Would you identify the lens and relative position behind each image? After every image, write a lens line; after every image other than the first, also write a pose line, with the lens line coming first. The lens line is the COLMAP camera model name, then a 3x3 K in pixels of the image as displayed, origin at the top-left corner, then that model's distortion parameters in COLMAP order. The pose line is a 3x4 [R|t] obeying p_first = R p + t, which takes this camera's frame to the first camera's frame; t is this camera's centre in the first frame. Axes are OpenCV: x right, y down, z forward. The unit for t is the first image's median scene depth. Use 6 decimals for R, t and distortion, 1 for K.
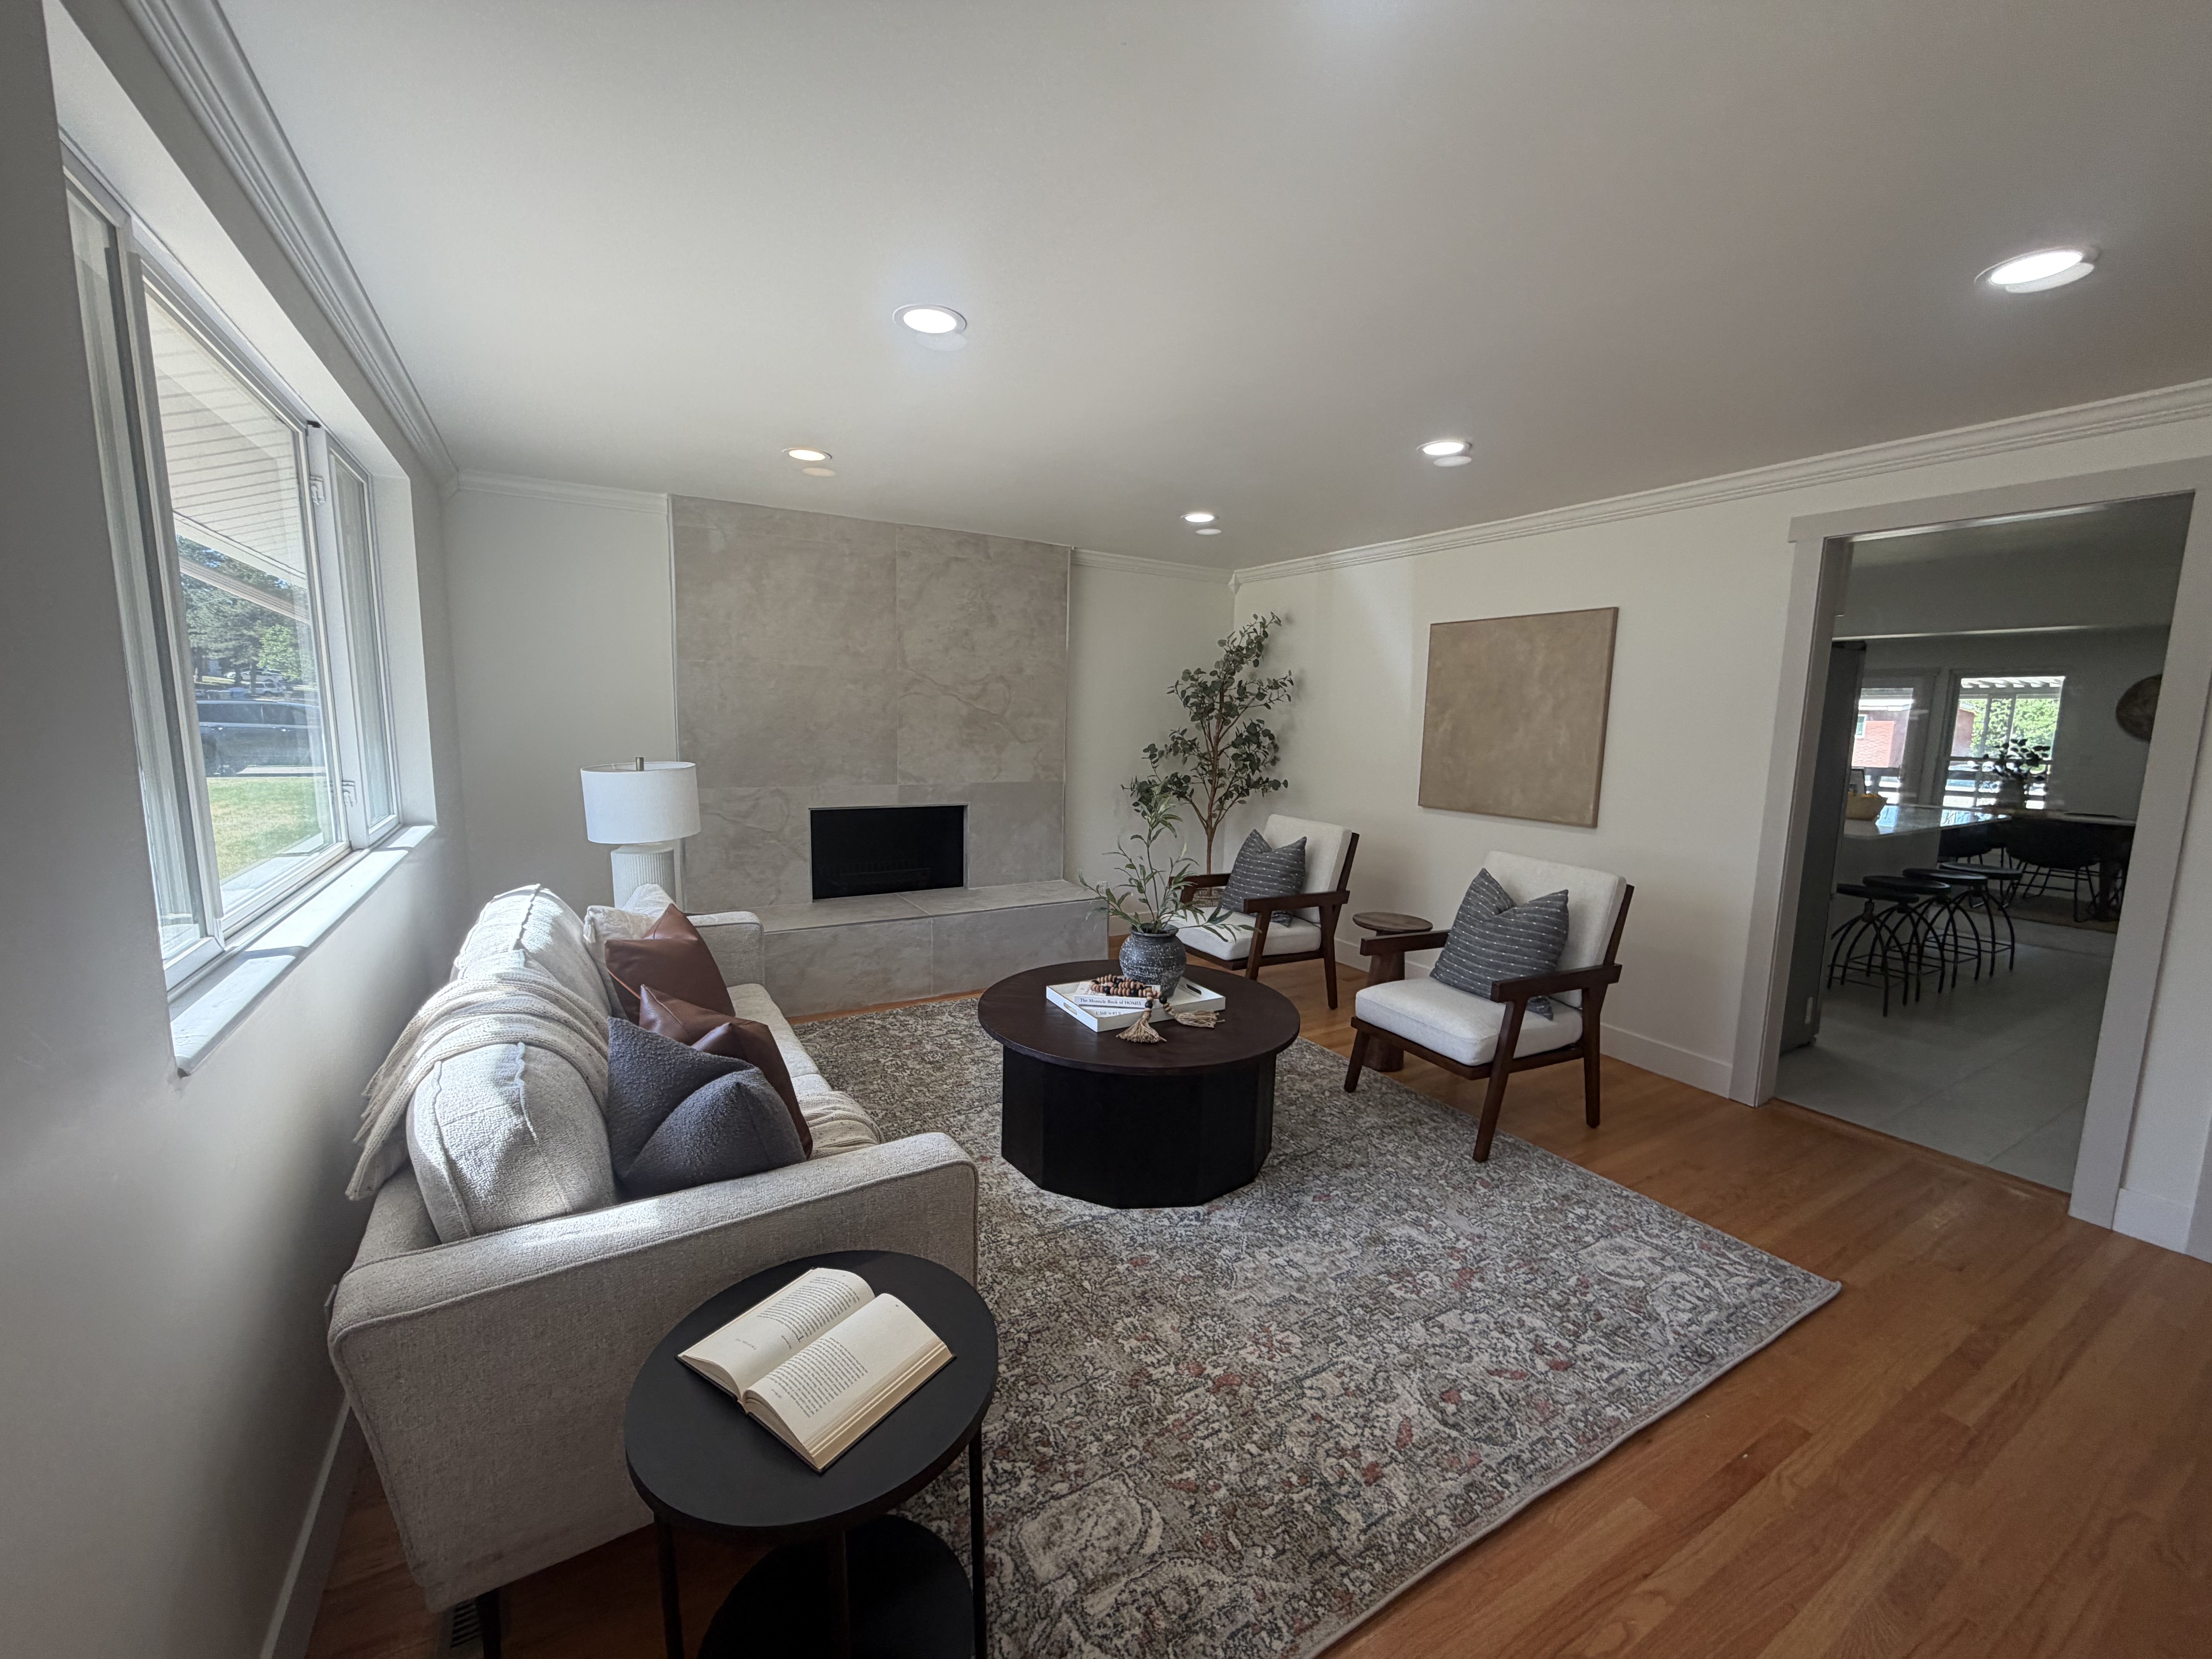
lens RADIAL K [[883.9, 0, 1097.5], [0, 883.9, 834.0], [0, 0, 1]] dist [-0.001300, -0.000093]
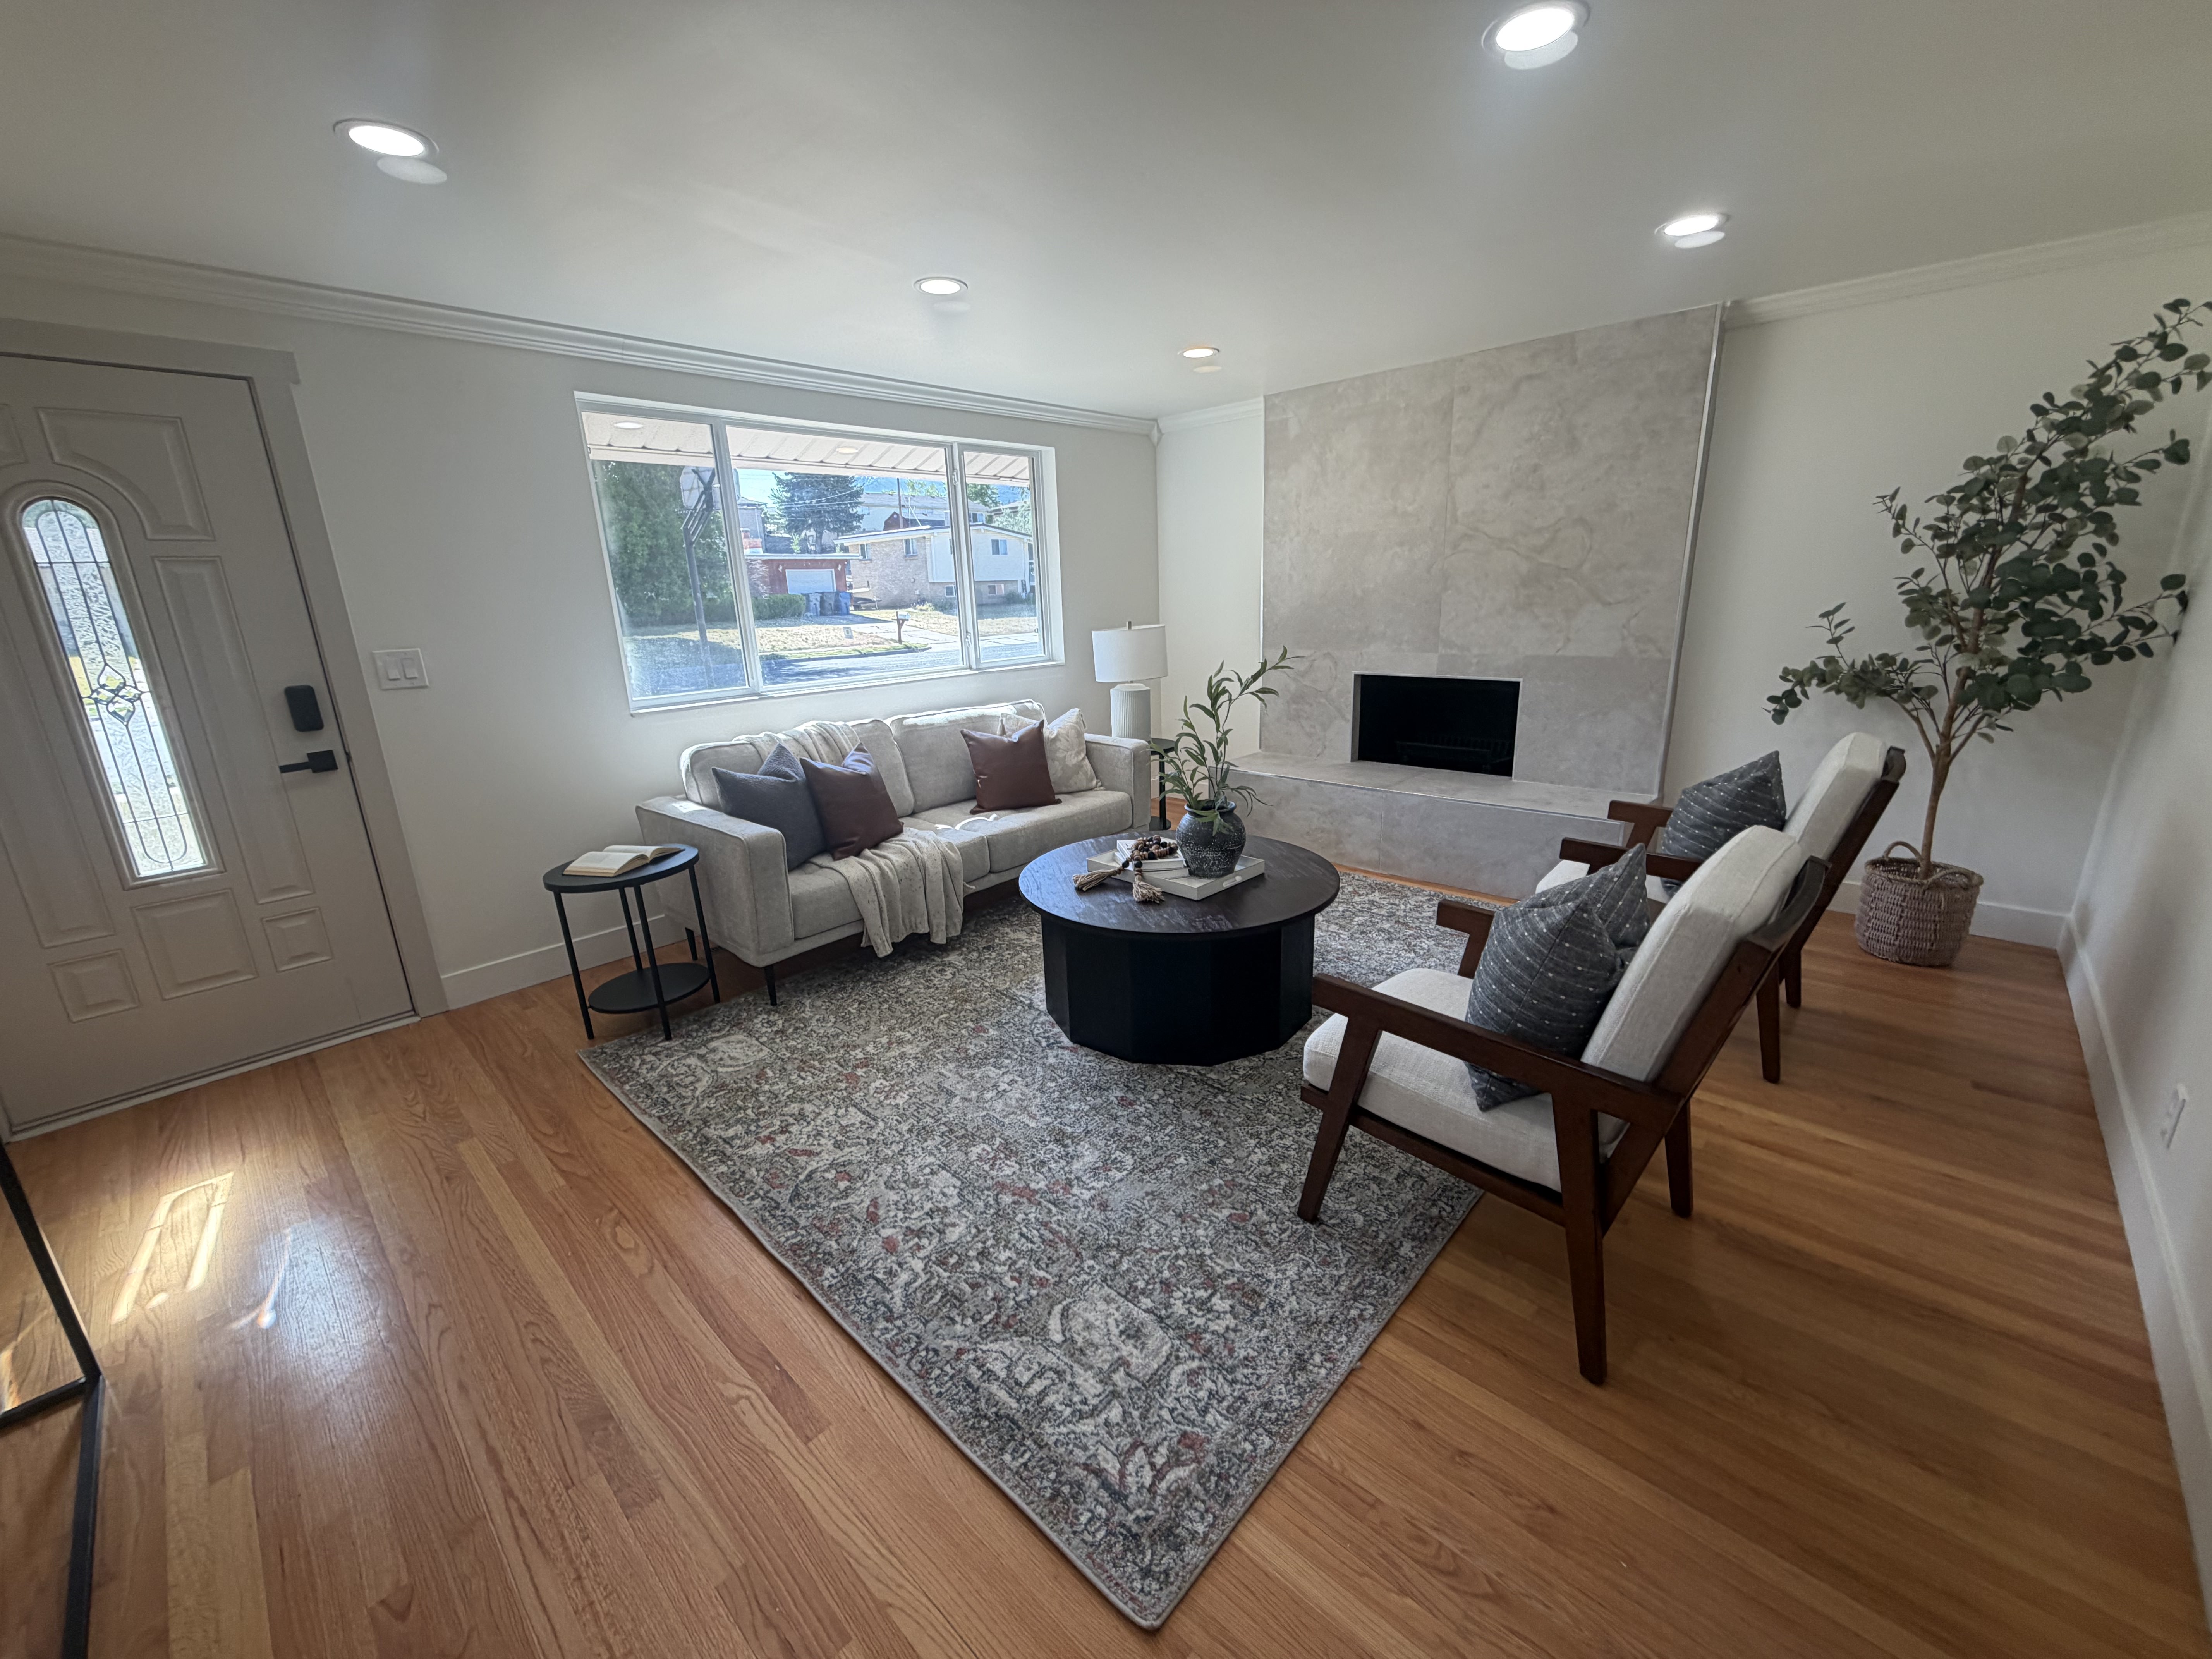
lens RADIAL K [[883.9, 0, 1099.4], [0, 883.9, 835.4], [0, 0, 1]] dist [-0.001300, -0.000093]
pose [[0.274256, 0.227804, -0.934285, 0.607007], [-0.089983, 0.973354, 0.210915, -0.033792], [0.957437, 0.026225, 0.287447, 0.398277]]
